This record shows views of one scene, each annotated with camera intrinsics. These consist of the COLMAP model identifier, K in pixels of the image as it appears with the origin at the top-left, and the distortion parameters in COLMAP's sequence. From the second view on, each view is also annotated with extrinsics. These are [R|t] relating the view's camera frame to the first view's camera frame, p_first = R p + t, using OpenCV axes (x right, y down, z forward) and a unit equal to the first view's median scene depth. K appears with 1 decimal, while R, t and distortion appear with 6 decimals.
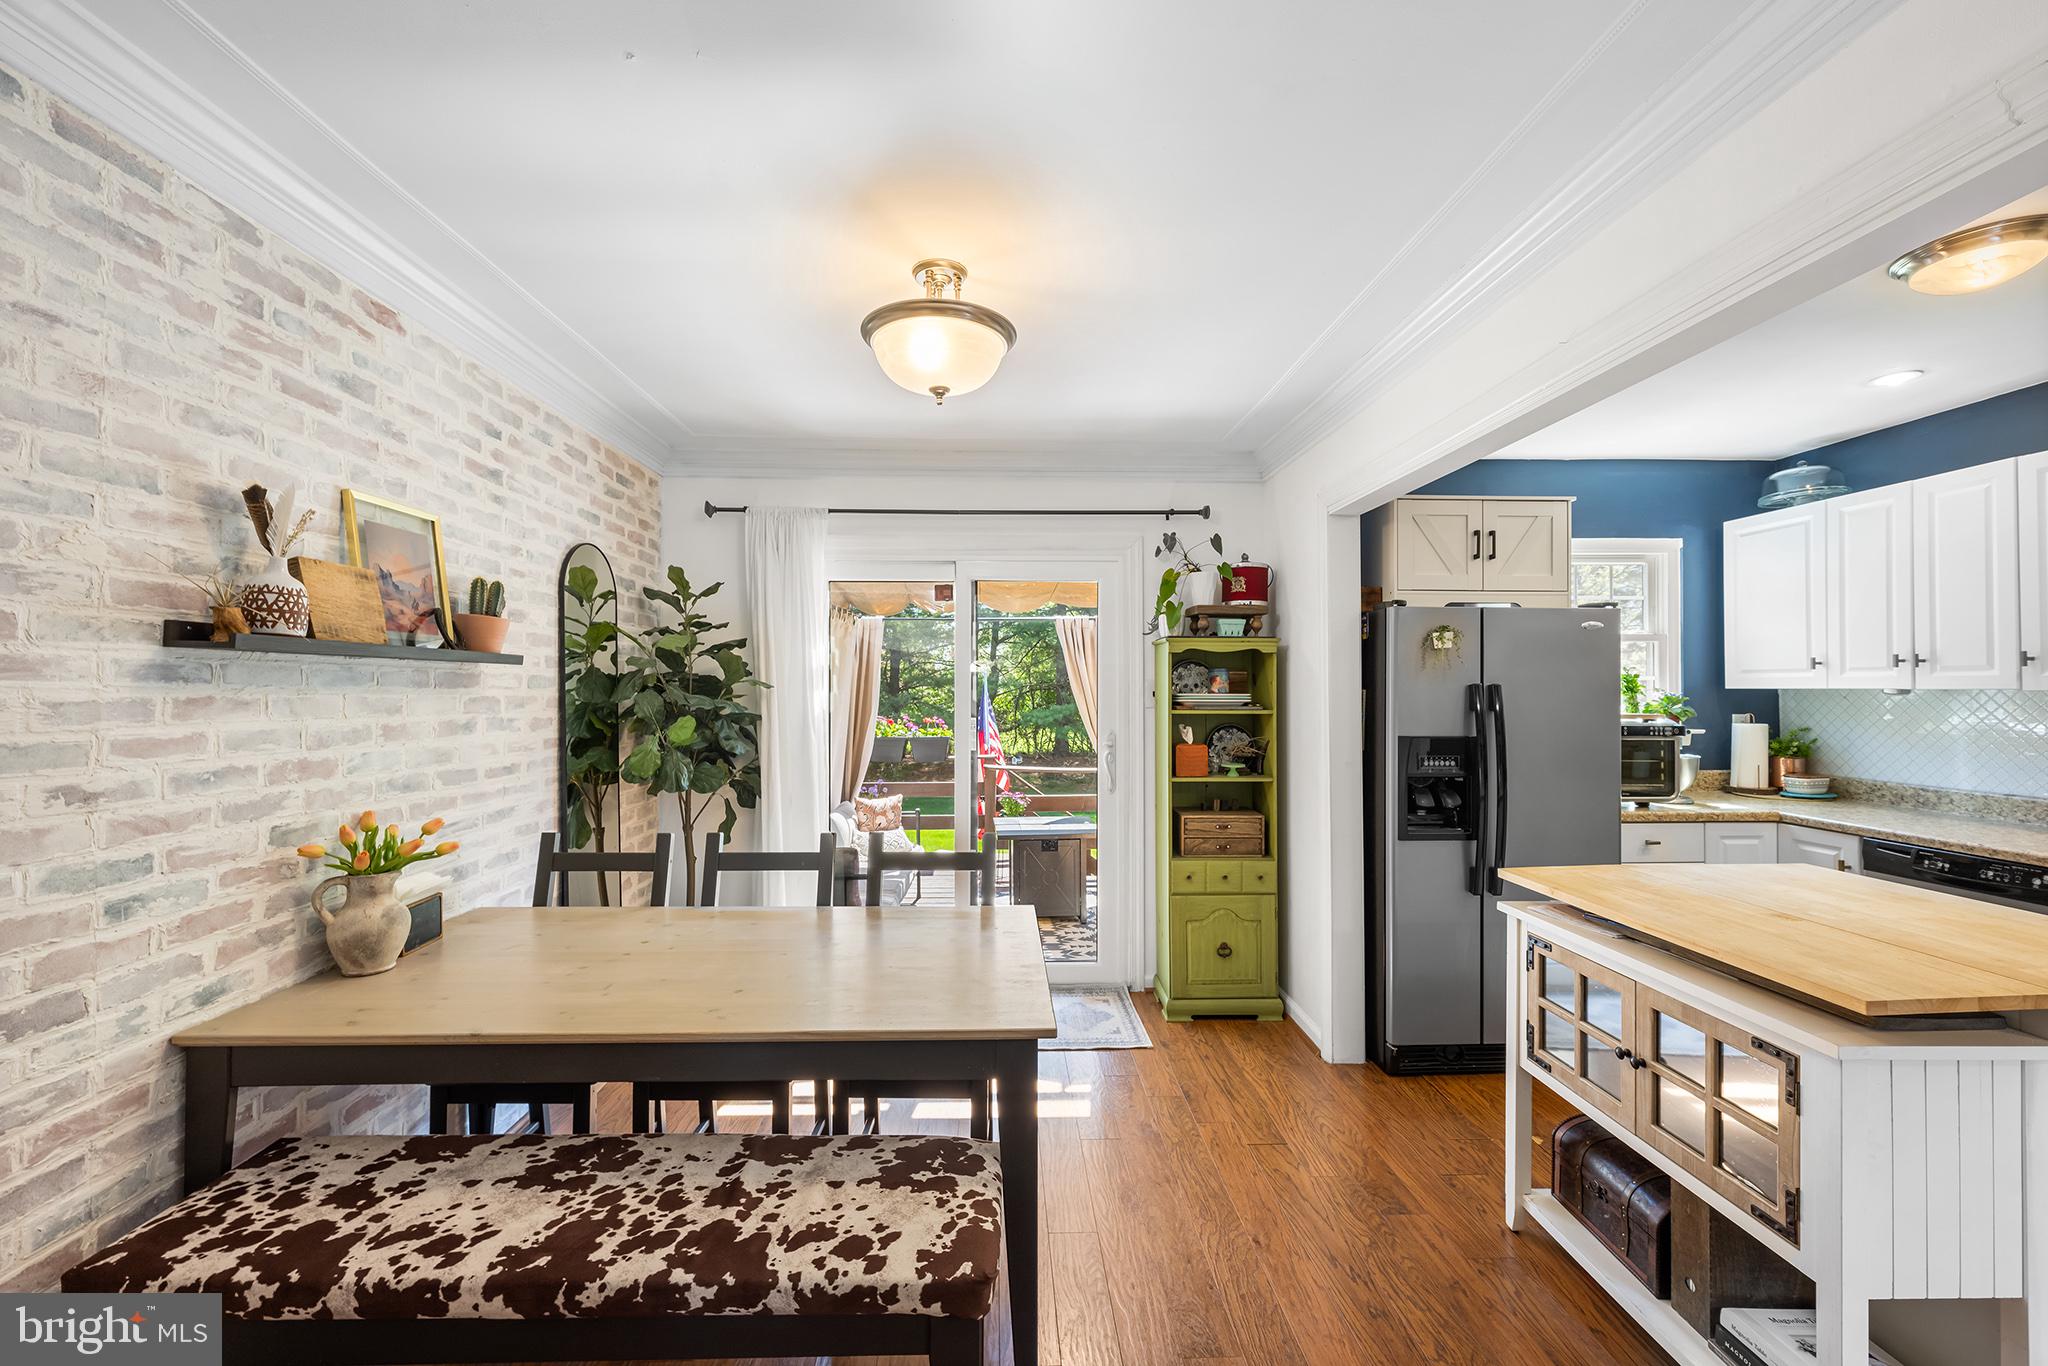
lens RADIAL K [[813.8, 0, 1024.0], [0, 813.8, 683.0], [0, 0, 1]] dist [-0.000137, -0.000124]
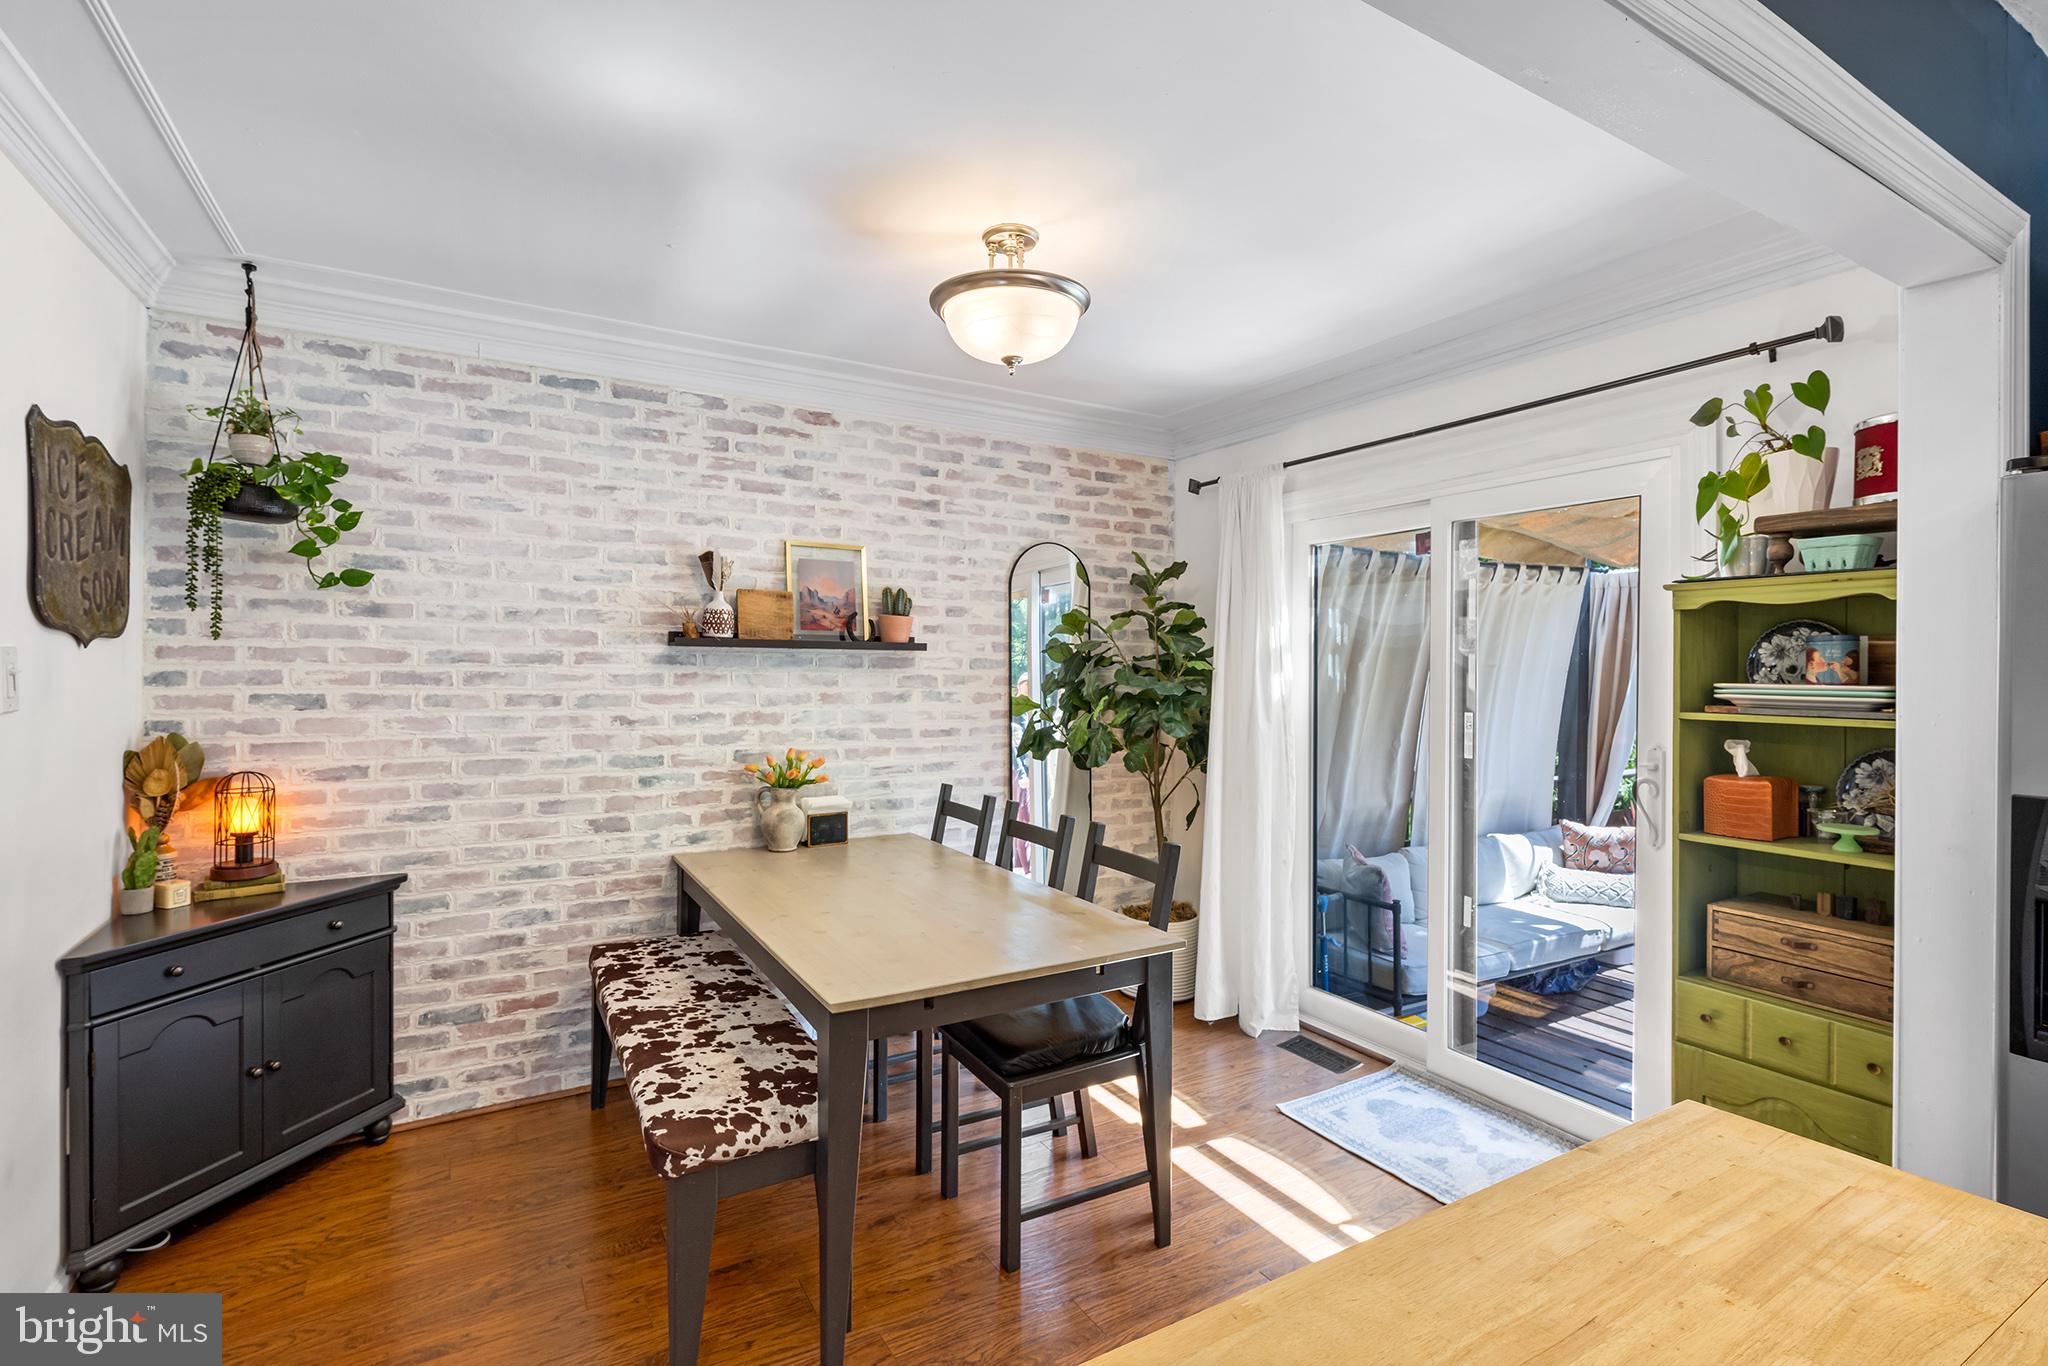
lens RADIAL K [[943.9, 0, 1022.5], [0, 943.9, 671.0], [0, 0, 1]] dist [0.001939, 0.000073]
pose [[0.480550, 0.005637, -0.876949, 1.136544], [0.001352, 0.999973, 0.007168, -0.001051], [0.876966, -0.004631, 0.480529, 0.613277]]
